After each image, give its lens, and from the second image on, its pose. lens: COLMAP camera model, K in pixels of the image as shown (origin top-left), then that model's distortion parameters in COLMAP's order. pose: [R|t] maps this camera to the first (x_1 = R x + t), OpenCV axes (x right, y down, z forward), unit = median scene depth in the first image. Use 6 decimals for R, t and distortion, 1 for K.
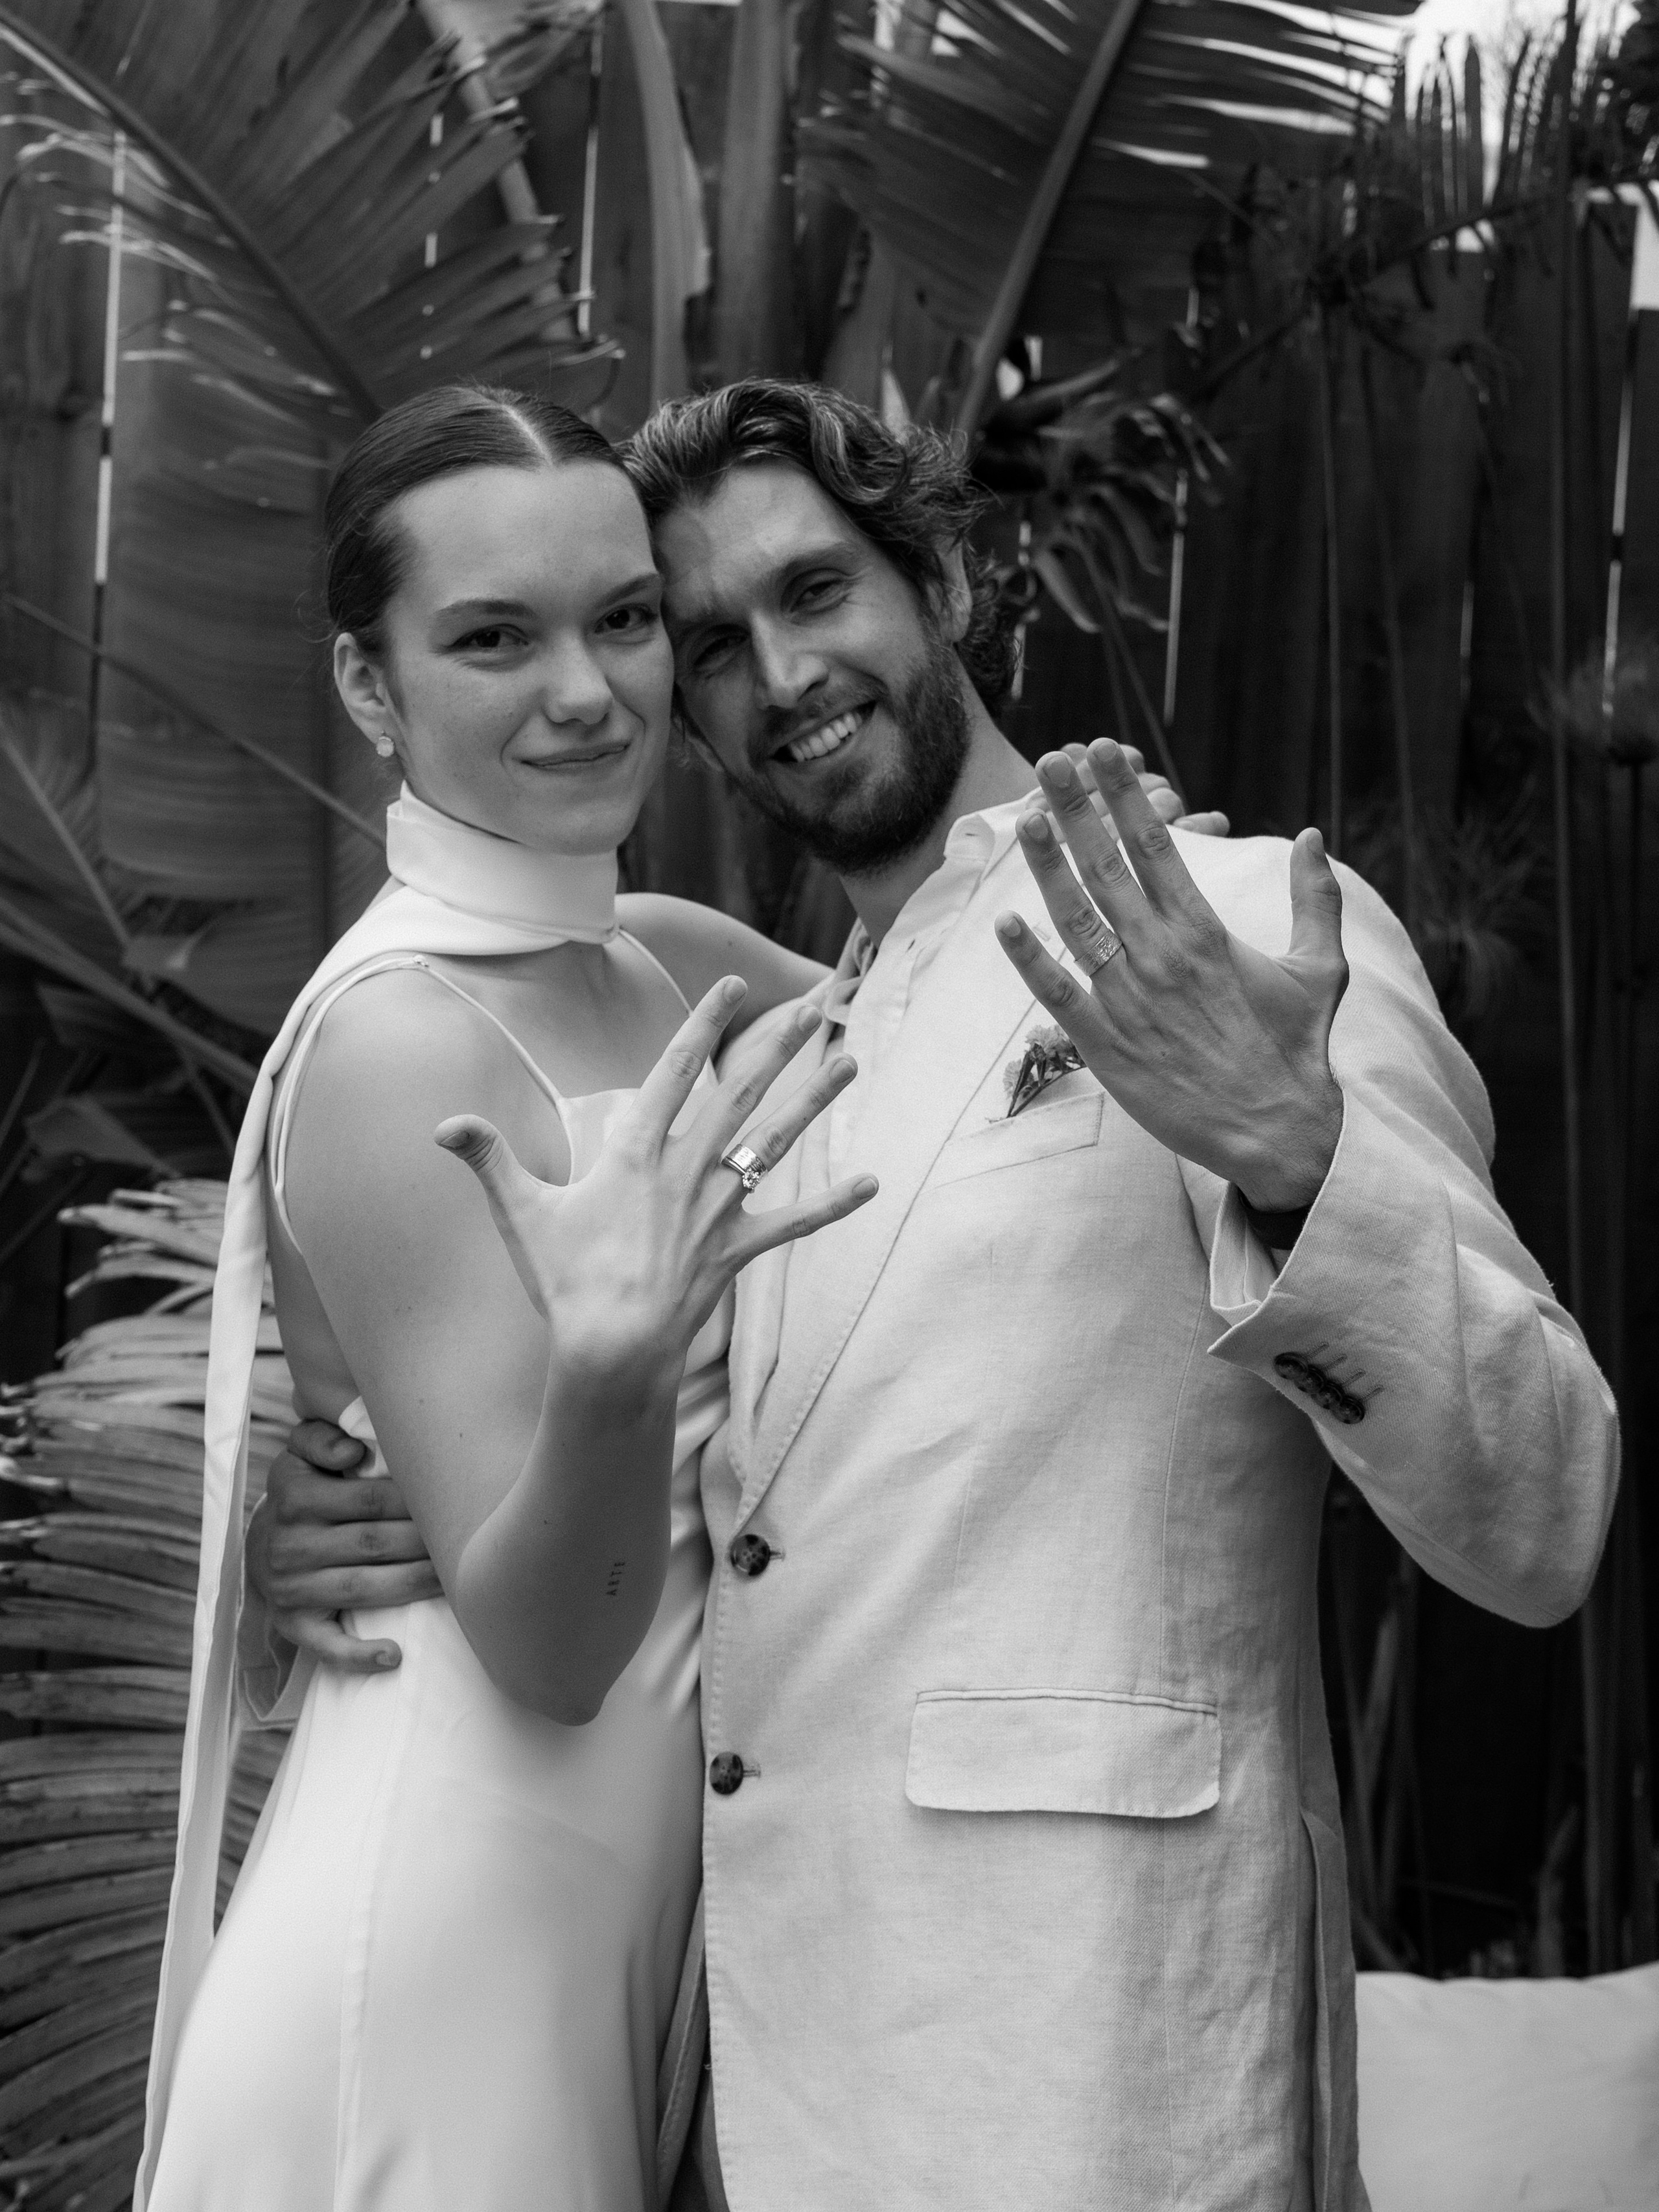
lens RADIAL K [[3391.5, 0, 823.0], [0, 3391.5, 994.7], [0, 0, 1]] dist [0.101417, -0.065556]
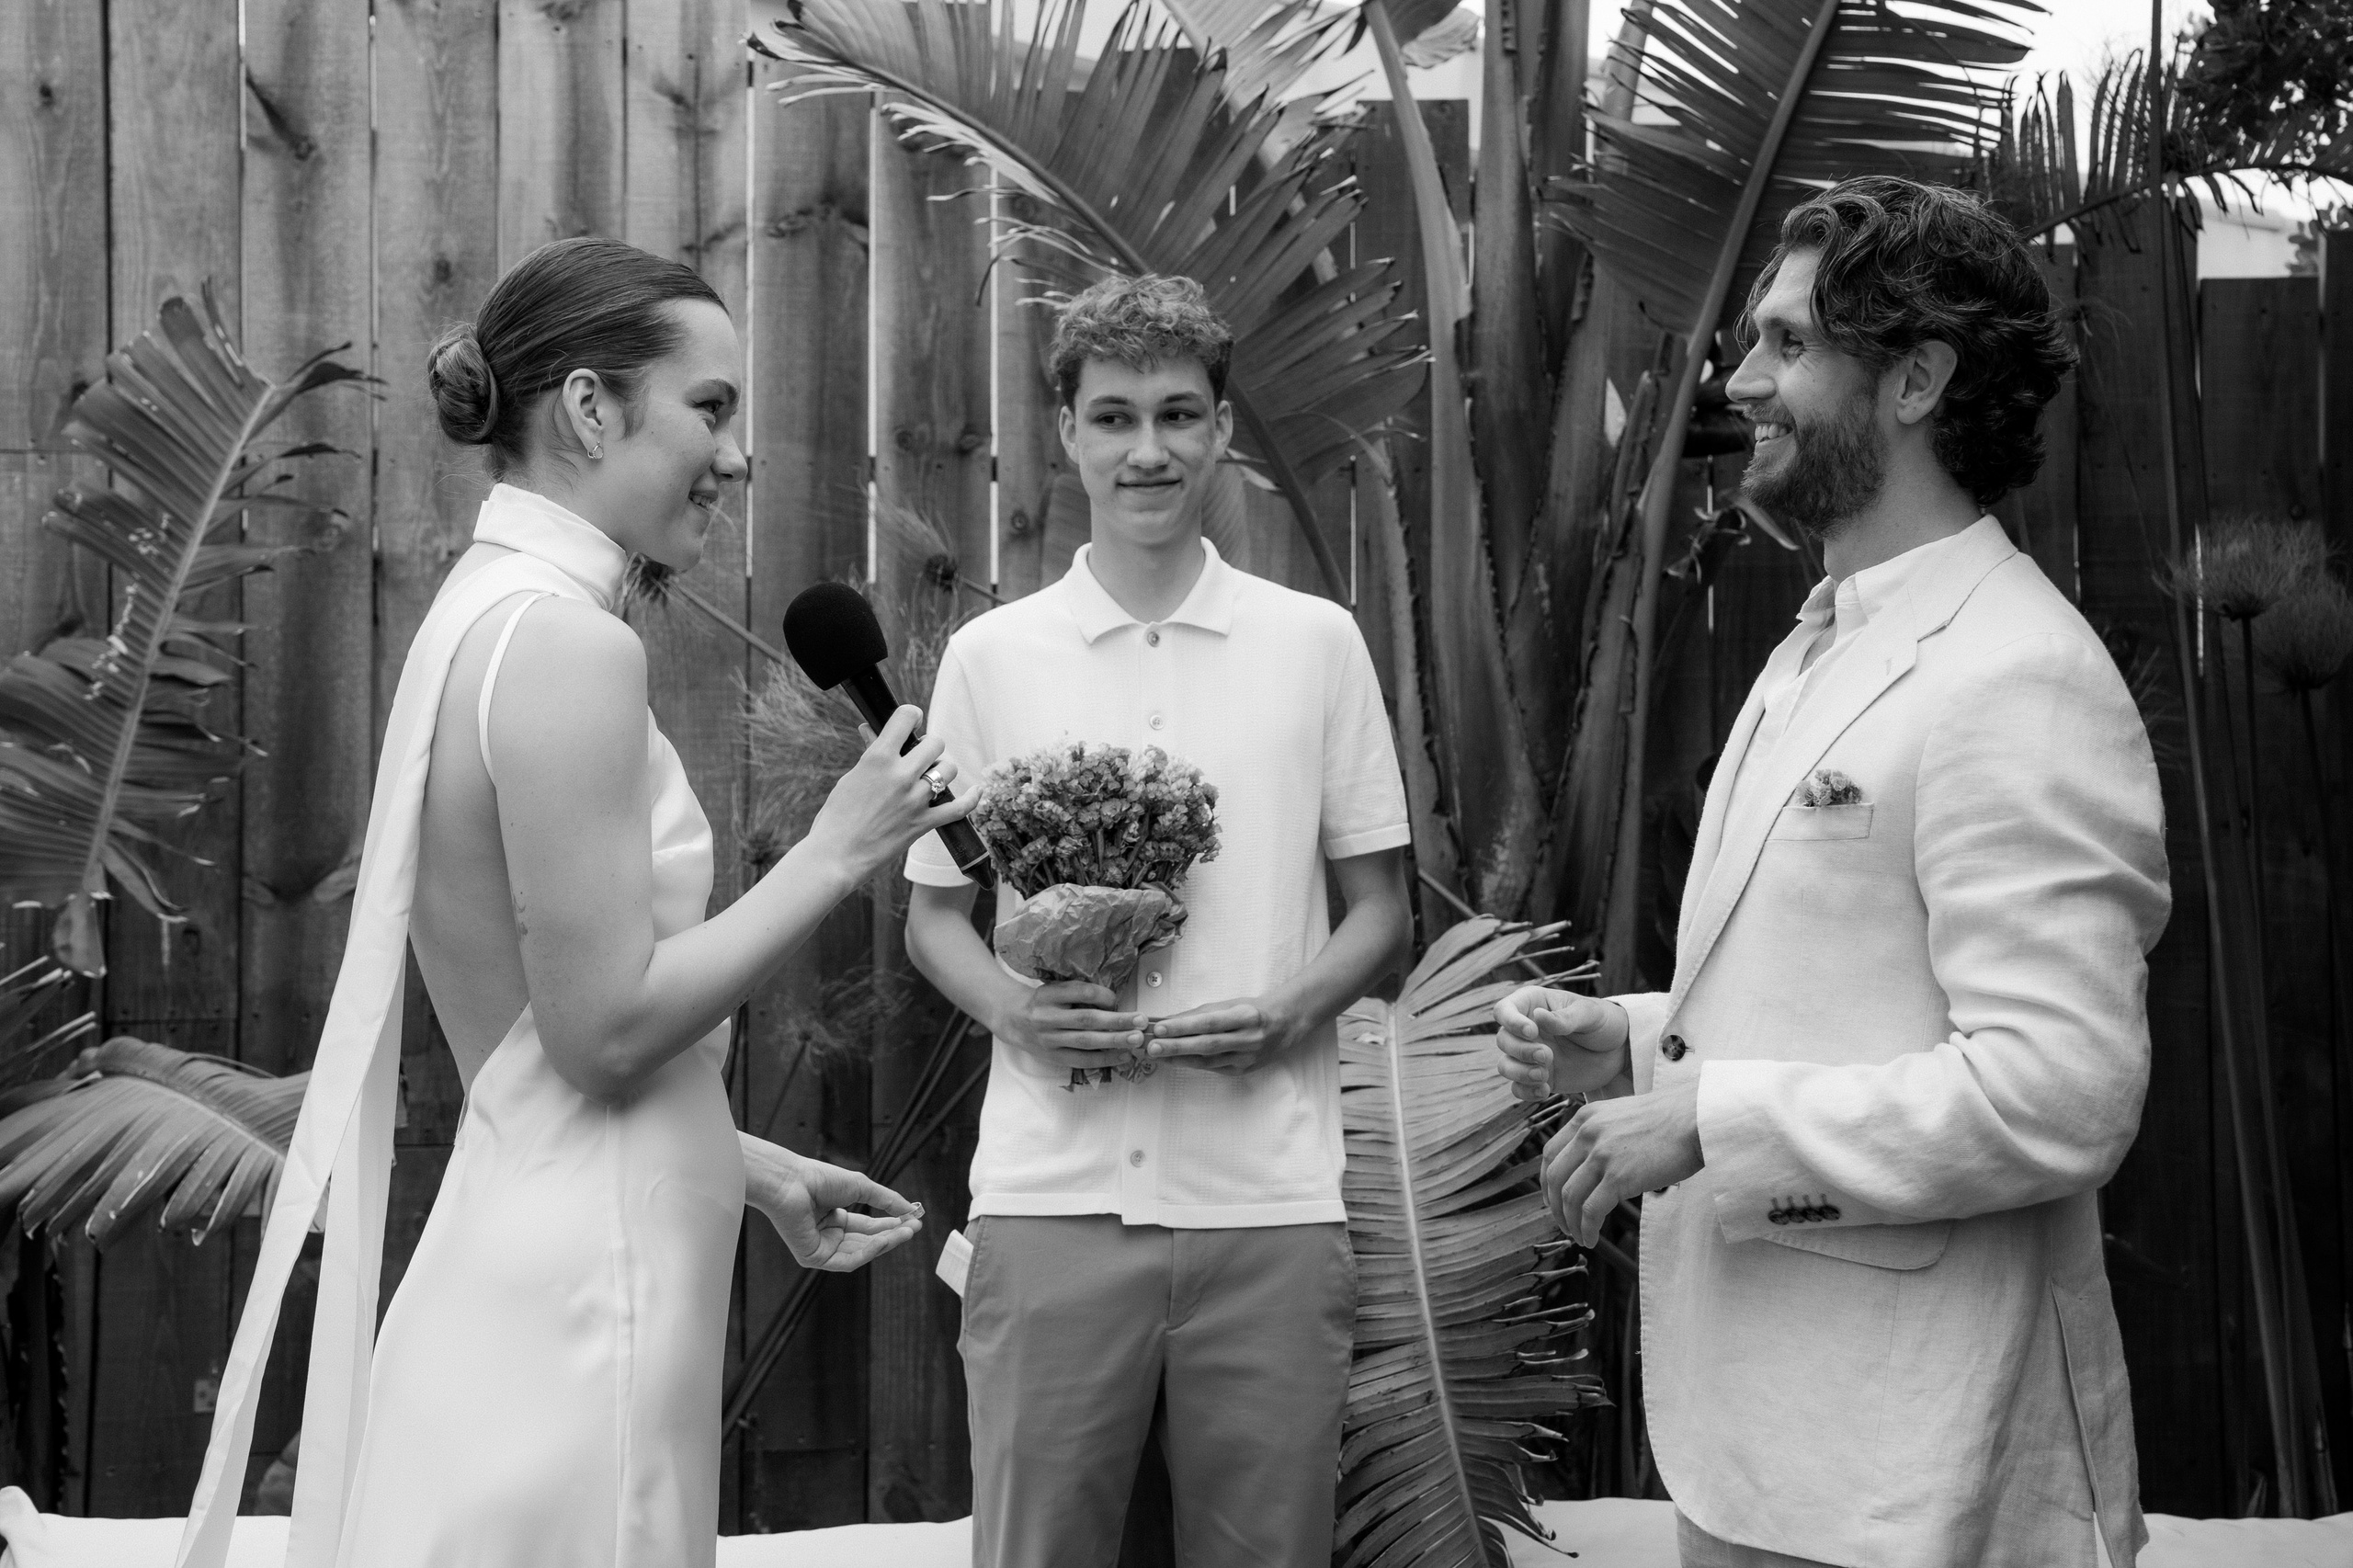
lens RADIAL K [[3113.3, 0, 1180.6], [0, 3113.3, 776.6], [0, 0, 1]] dist [0.165107, 0.311156]
pose [[0.996312, -0.059162, -0.062148, -0.082375], [0.054397, 0.995642, -0.075751, 0.055183], [0.066359, 0.072091, 0.995188, -0.191454]]
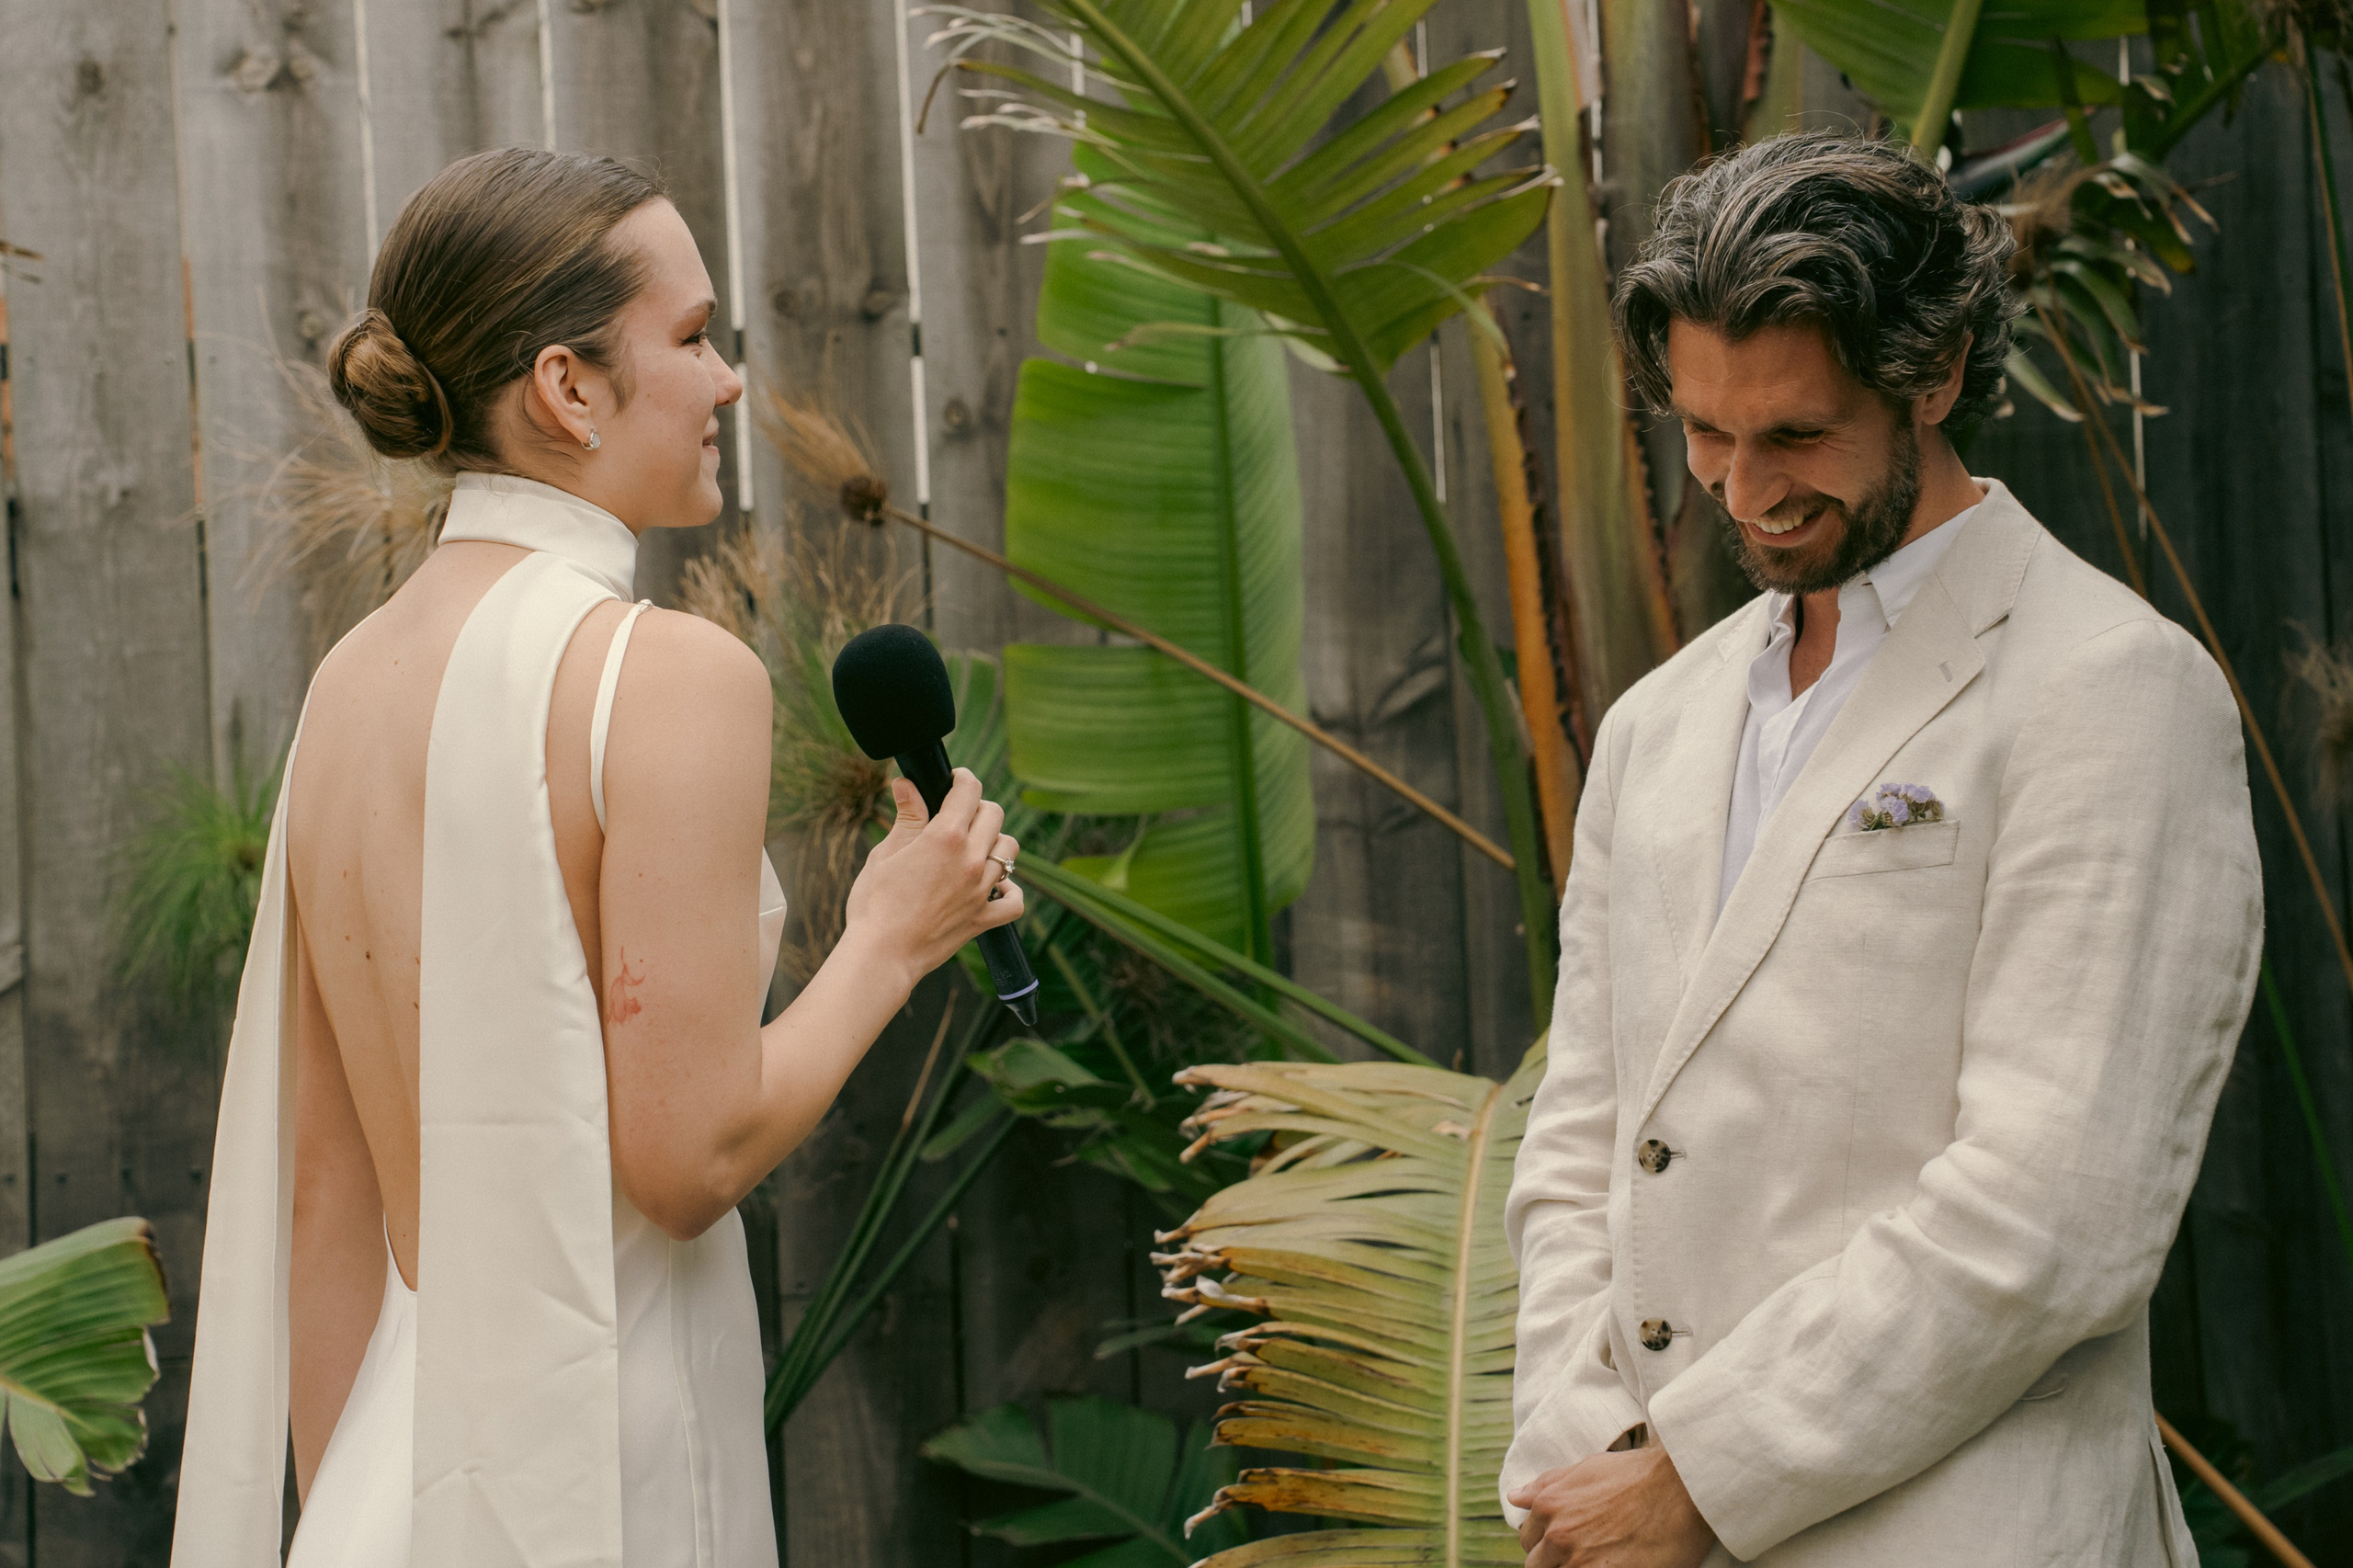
lens RADIAL K [[5084.6, 0, 1210.5], [0, 5084.6, 732.1], [0, 0, 1]] dist [0.523601, 0.445942]
pose [[0.994132, -0.100896, -0.039006, -0.103339], [0.097770, 0.992371, -0.075100, 0.055863], [0.046286, 0.070846, 0.996413, -0.374932]]
